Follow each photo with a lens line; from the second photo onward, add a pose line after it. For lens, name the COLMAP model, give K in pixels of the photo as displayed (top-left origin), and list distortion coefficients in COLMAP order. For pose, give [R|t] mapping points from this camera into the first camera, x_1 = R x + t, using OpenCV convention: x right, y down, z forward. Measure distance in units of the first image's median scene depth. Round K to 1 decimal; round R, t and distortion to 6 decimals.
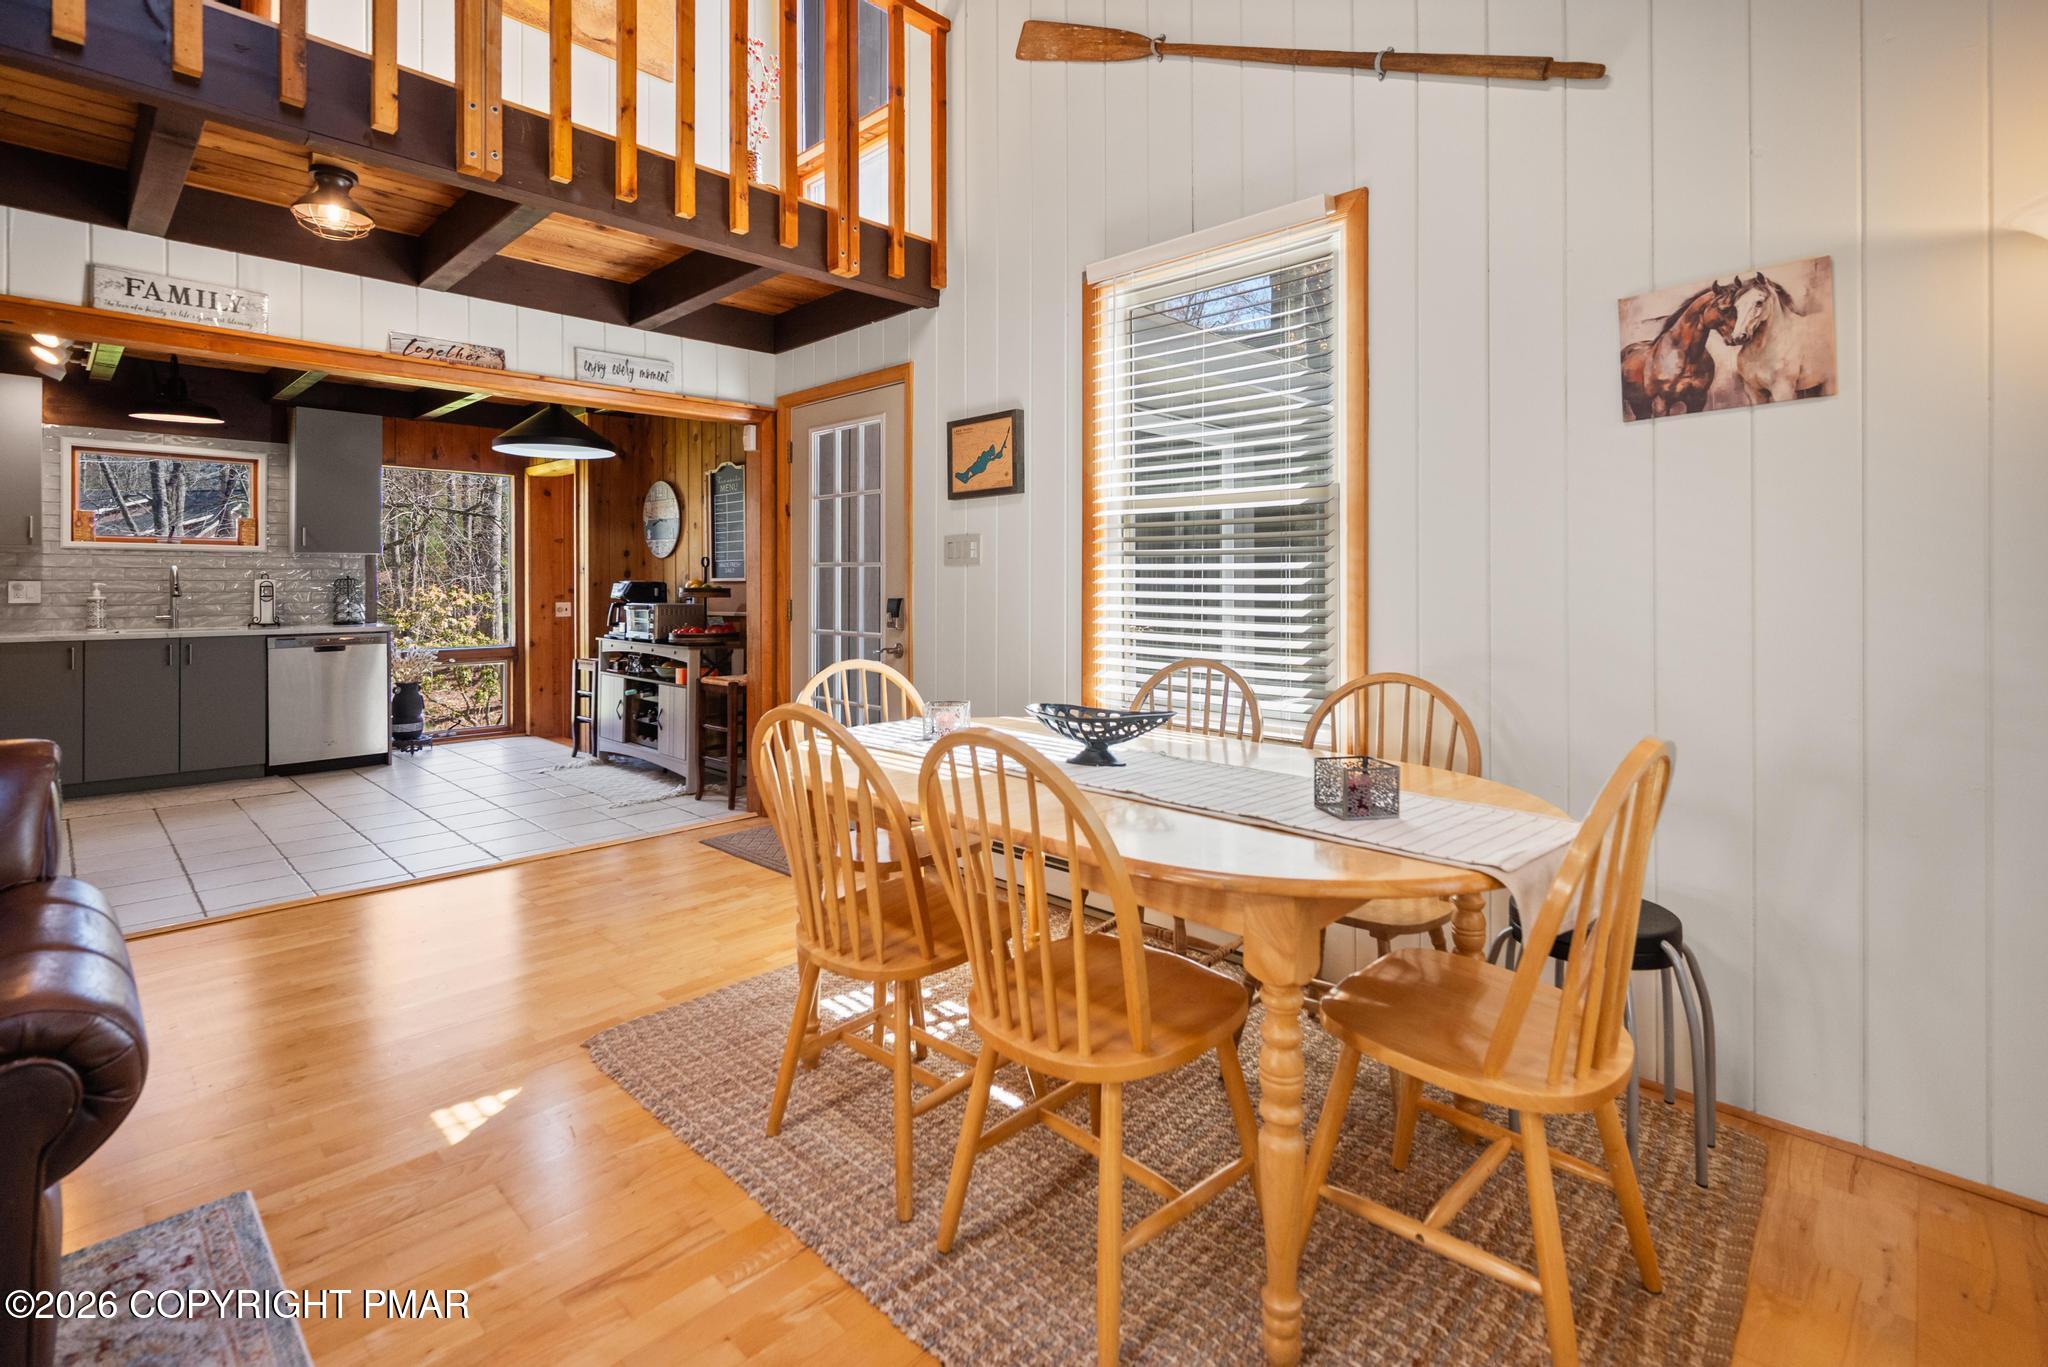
lens RADIAL K [[962.7, 0, 1023.0], [0, 962.7, 592.3], [0, 0, 1]] dist [-0.000353, -0.000107]
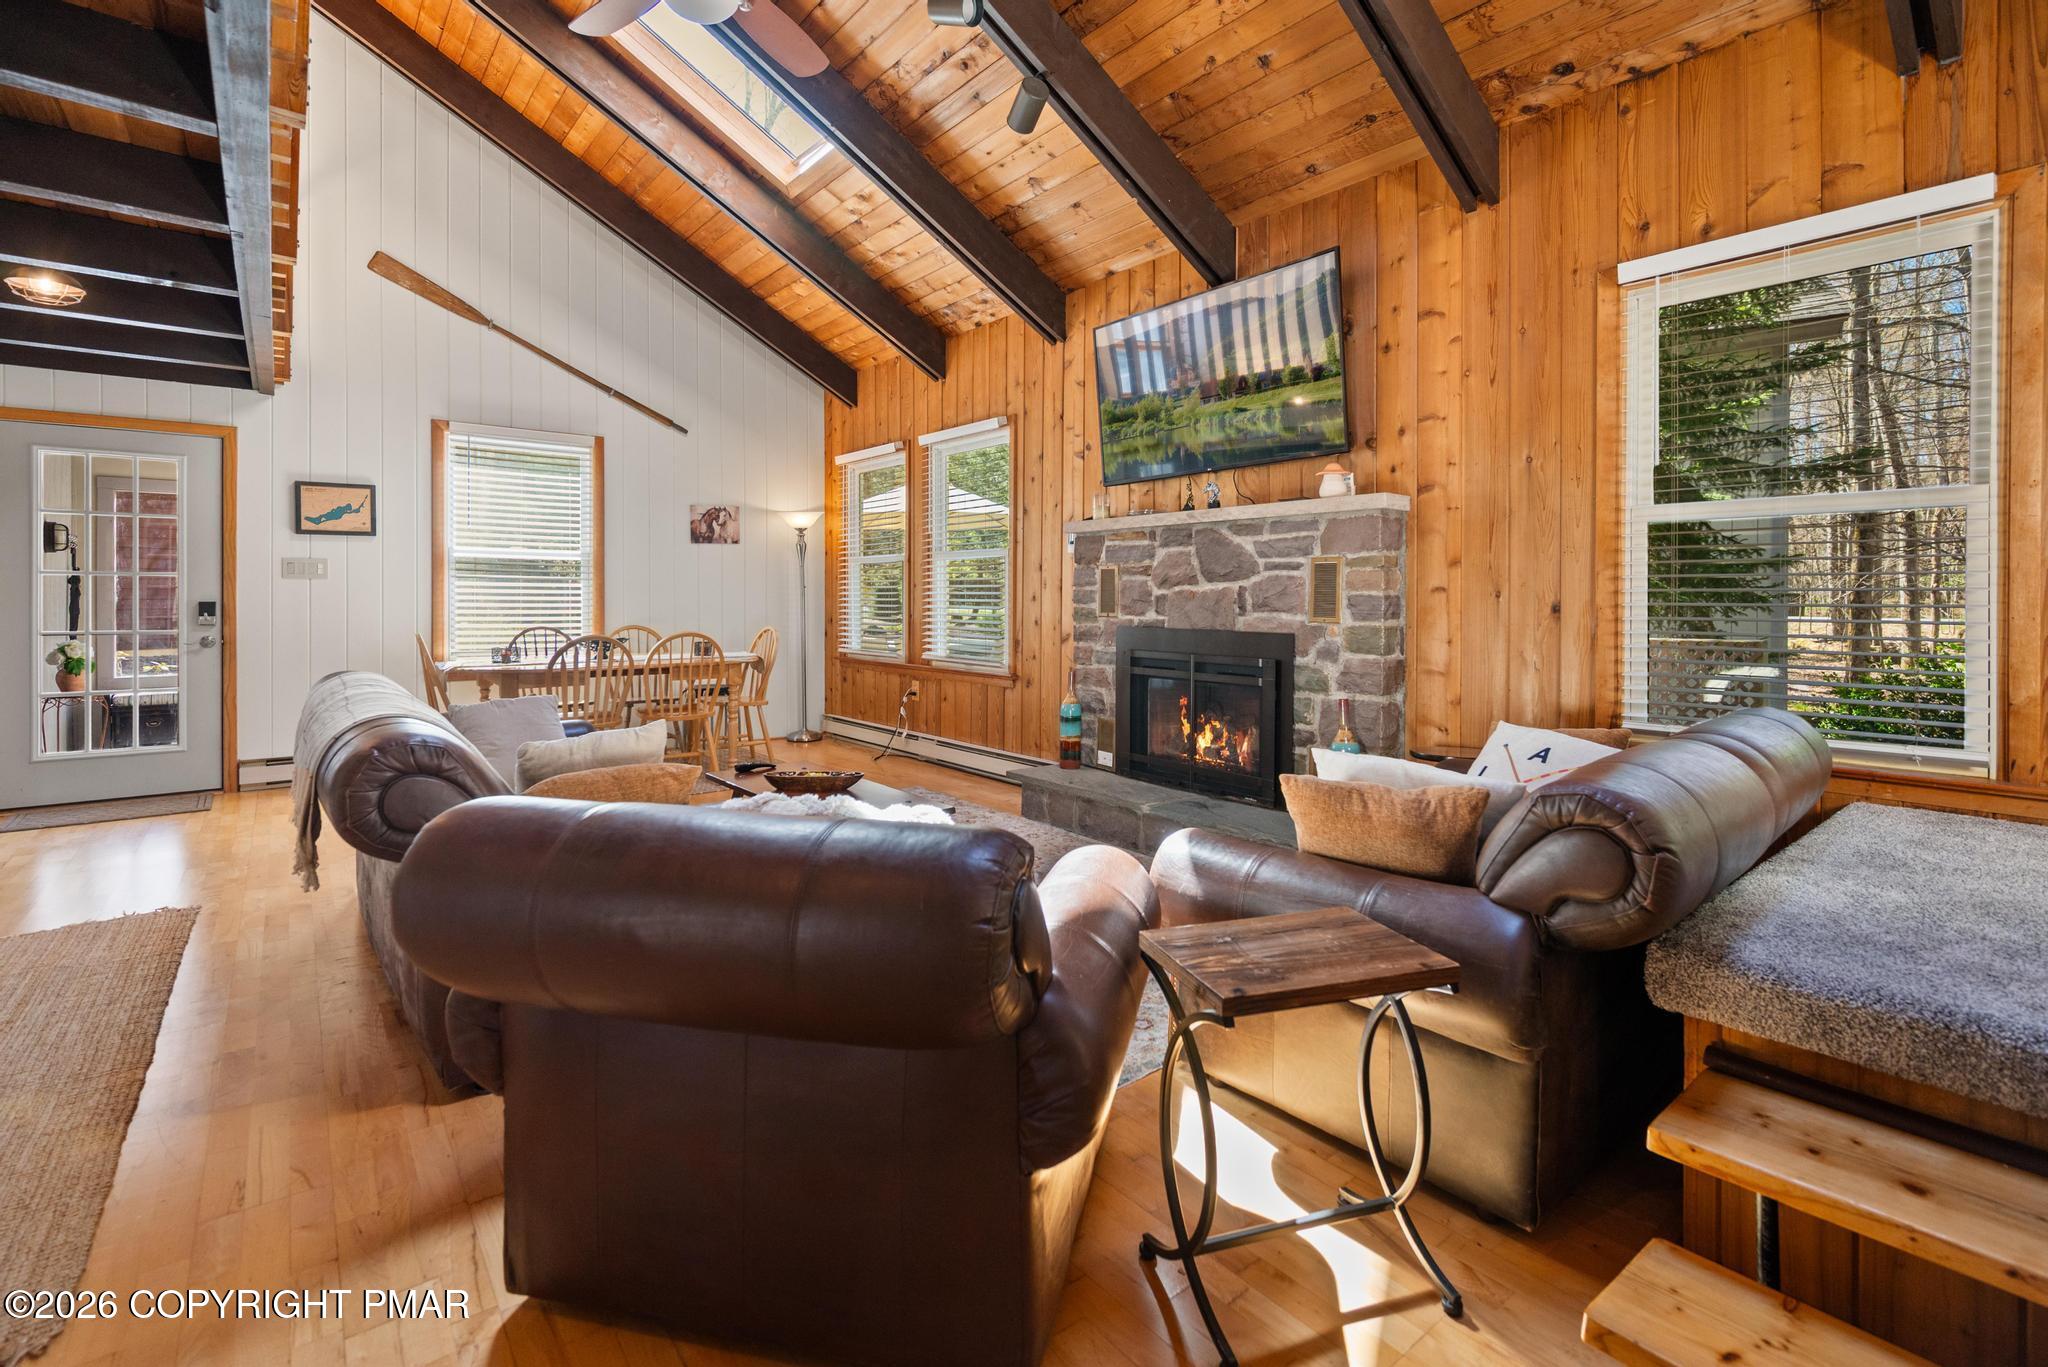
lens RADIAL K [[962.7, 0, 1023.0], [0, 962.7, 592.3], [0, 0, 1]] dist [-0.000353, -0.000107]
pose [[0.098443, 0.002222, 0.995140, -1.551748], [0.002362, 0.999994, -0.002467, -0.001364], [-0.995140, 0.002594, 0.098437, -0.263320]]
